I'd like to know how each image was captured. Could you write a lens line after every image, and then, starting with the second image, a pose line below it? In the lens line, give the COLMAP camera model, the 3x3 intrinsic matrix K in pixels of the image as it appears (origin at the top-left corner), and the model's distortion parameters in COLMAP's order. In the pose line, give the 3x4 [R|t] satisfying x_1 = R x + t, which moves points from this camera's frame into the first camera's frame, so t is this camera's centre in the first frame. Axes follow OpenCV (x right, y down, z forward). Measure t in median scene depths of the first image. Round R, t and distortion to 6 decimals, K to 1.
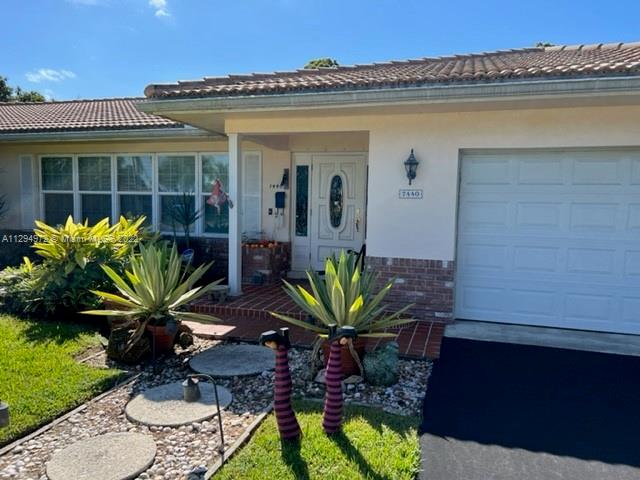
lens RADIAL K [[482.7, 0, 320.5], [0, 482.7, 240.6], [0, 0, 1]] dist [0.004375, 0.000569]
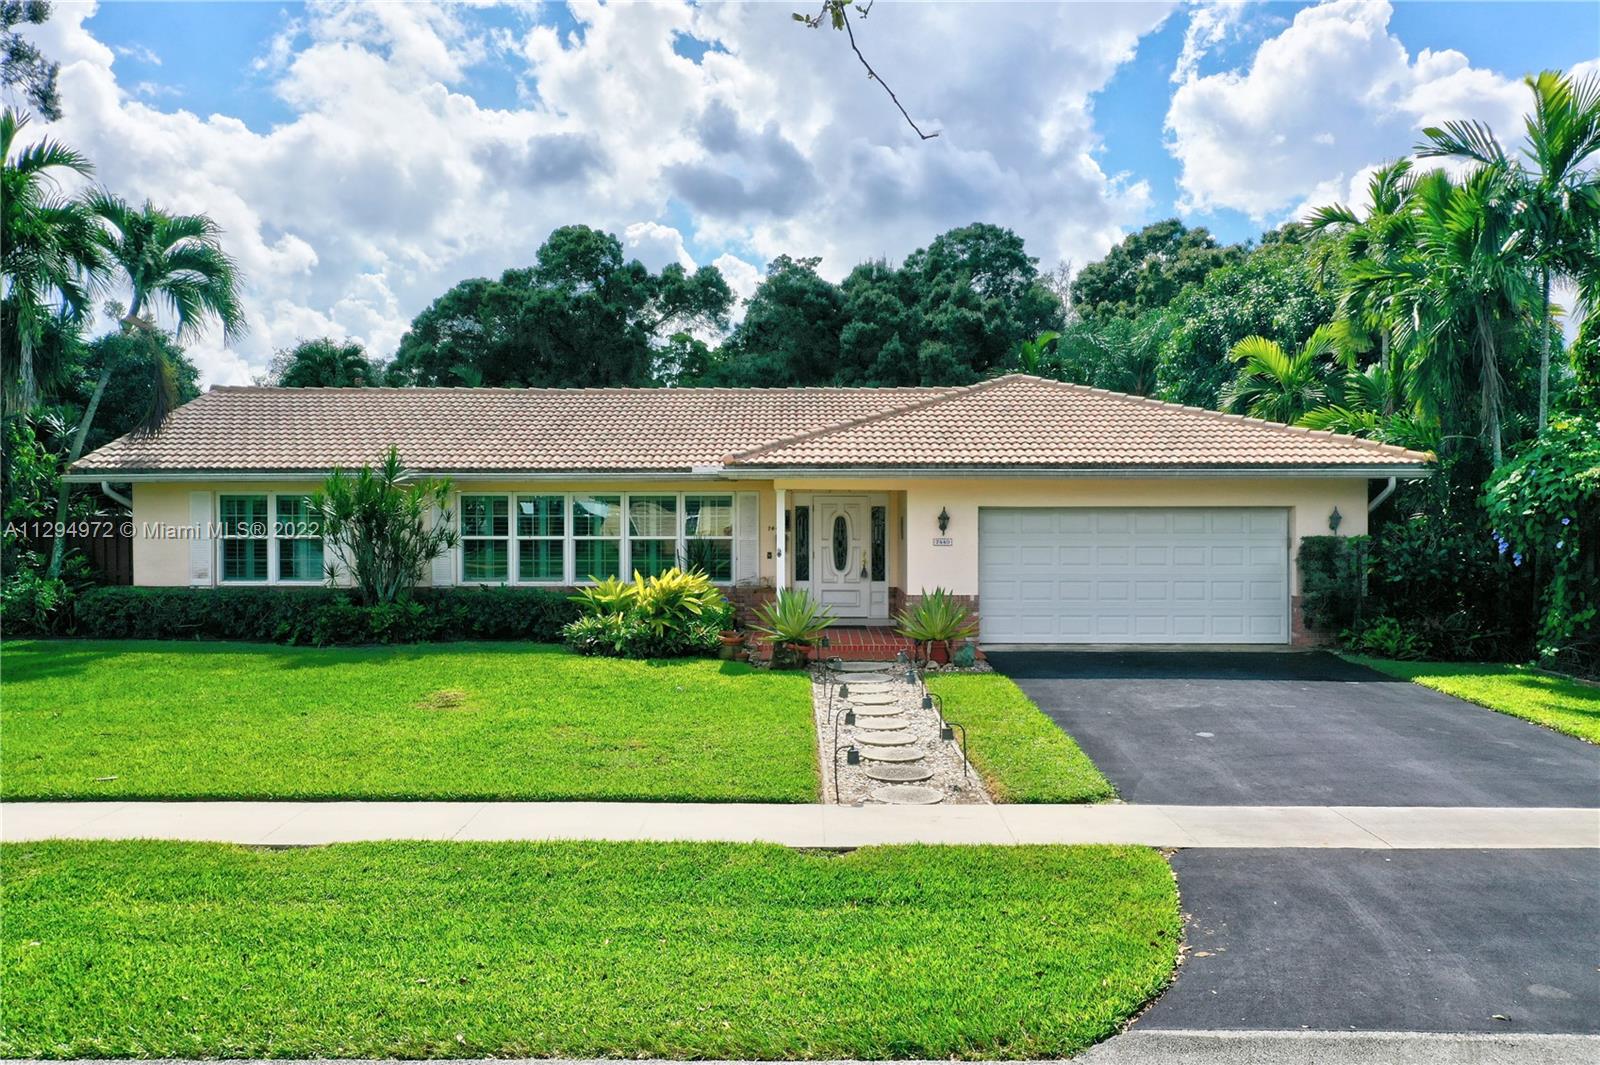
lens RADIAL K [[1286.1, 0, 802.9], [0, 1286.1, 529.6], [0, 0, 1]] dist [0.002045, -0.000939]
pose [[0.958289, -0.026414, 0.284578, -1.062576], [0.039915, 0.998331, -0.041745, -0.005554], [-0.283000, 0.051363, 0.957744, -1.995241]]
